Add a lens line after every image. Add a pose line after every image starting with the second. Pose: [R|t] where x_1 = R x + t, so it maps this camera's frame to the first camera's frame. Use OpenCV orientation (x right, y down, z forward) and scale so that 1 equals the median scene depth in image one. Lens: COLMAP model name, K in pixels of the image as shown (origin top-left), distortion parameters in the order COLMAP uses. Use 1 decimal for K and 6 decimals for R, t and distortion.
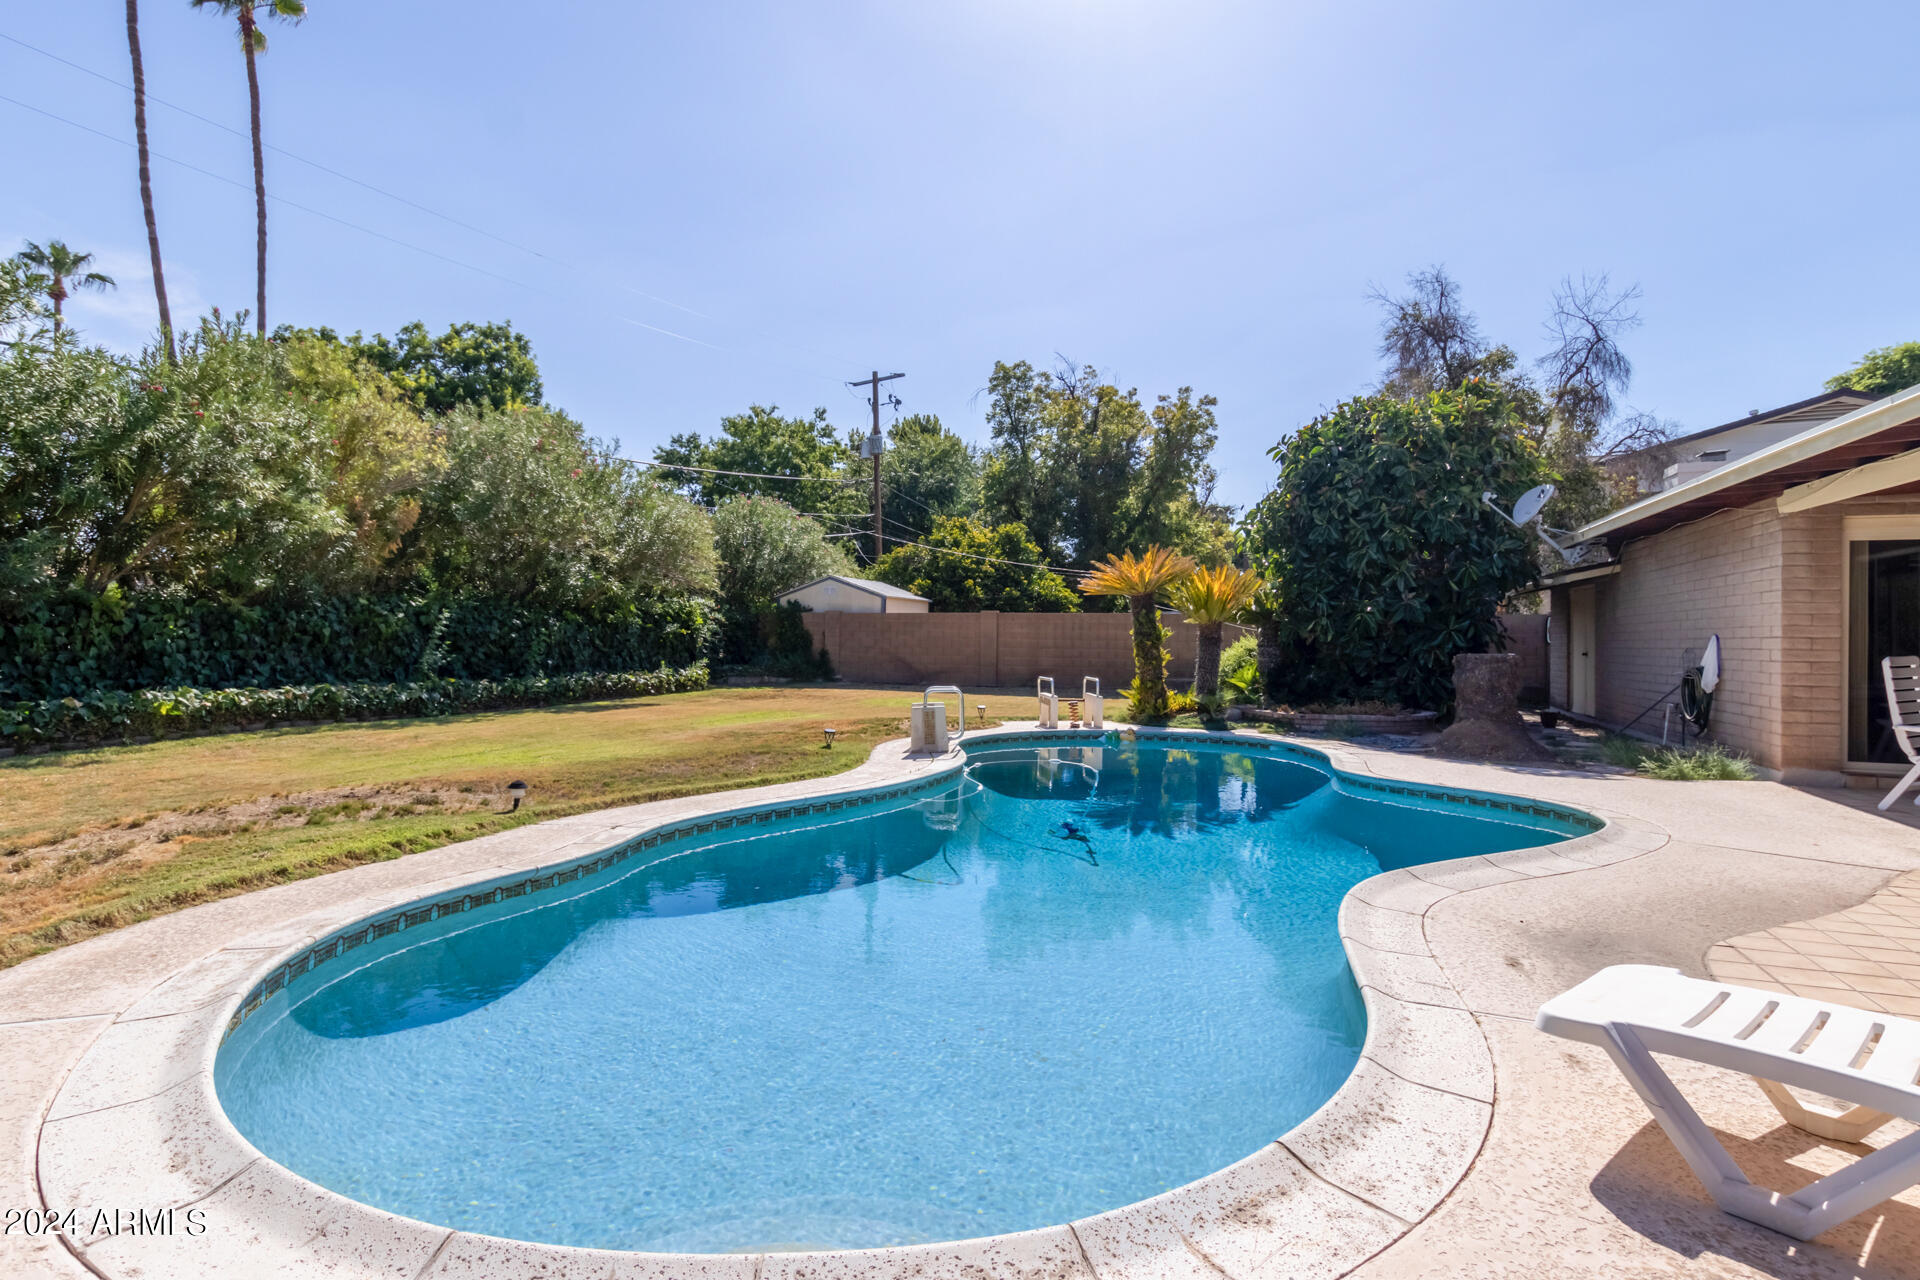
lens RADIAL K [[927.2, 0, 940.0], [0, 927.2, 639.1], [0, 0, 1]] dist [0.008290, 0.000456]
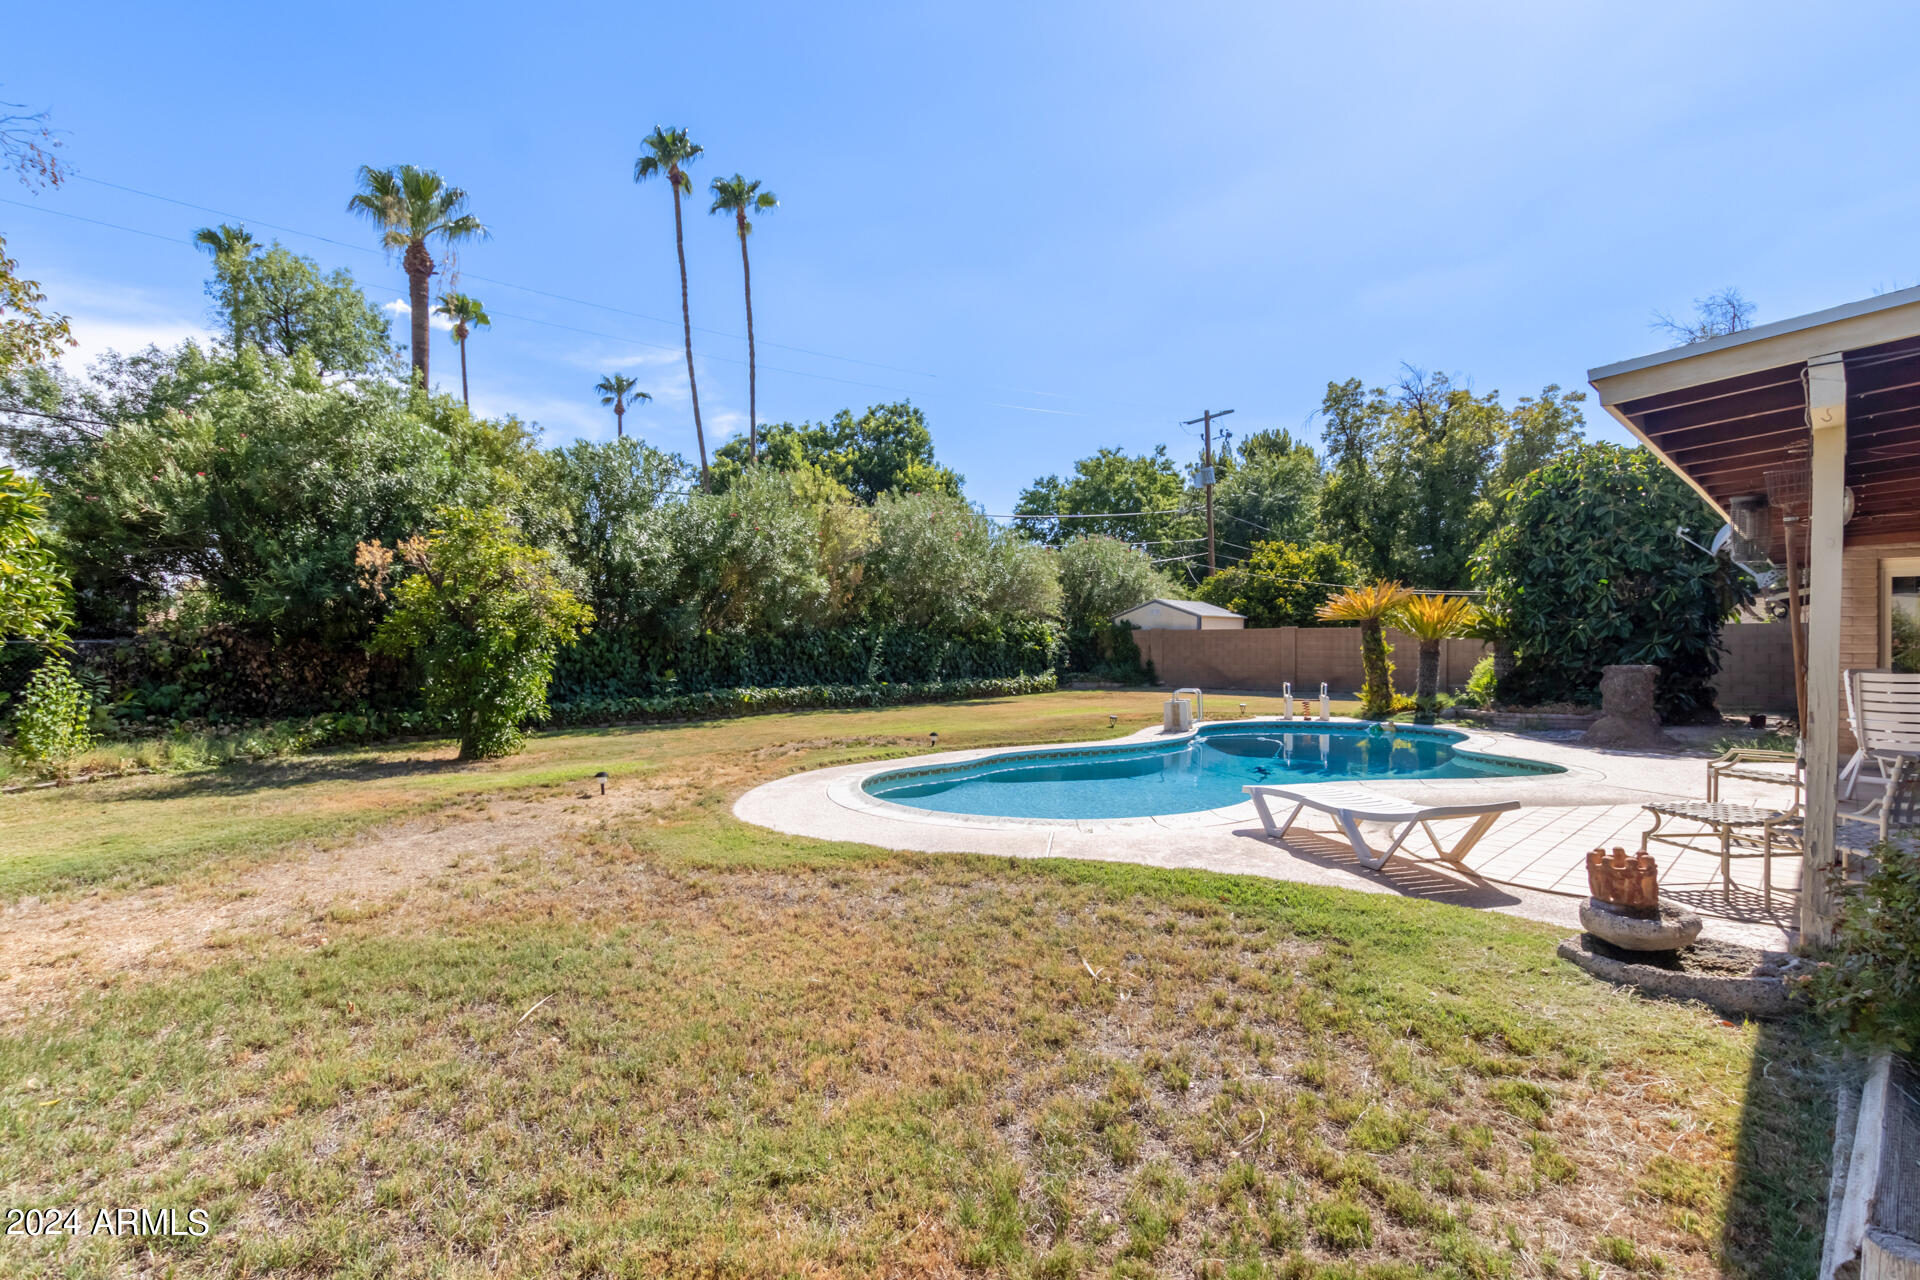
lens RADIAL K [[880.8, 0, 957.0], [0, 880.8, 640.5], [0, 0, 1]] dist [-0.001105, -0.000368]
pose [[0.929204, -0.014095, -0.369299, 0.068262], [0.011120, 0.999886, -0.010182, -0.006043], [0.369400, 0.005355, 0.929255, -0.172179]]
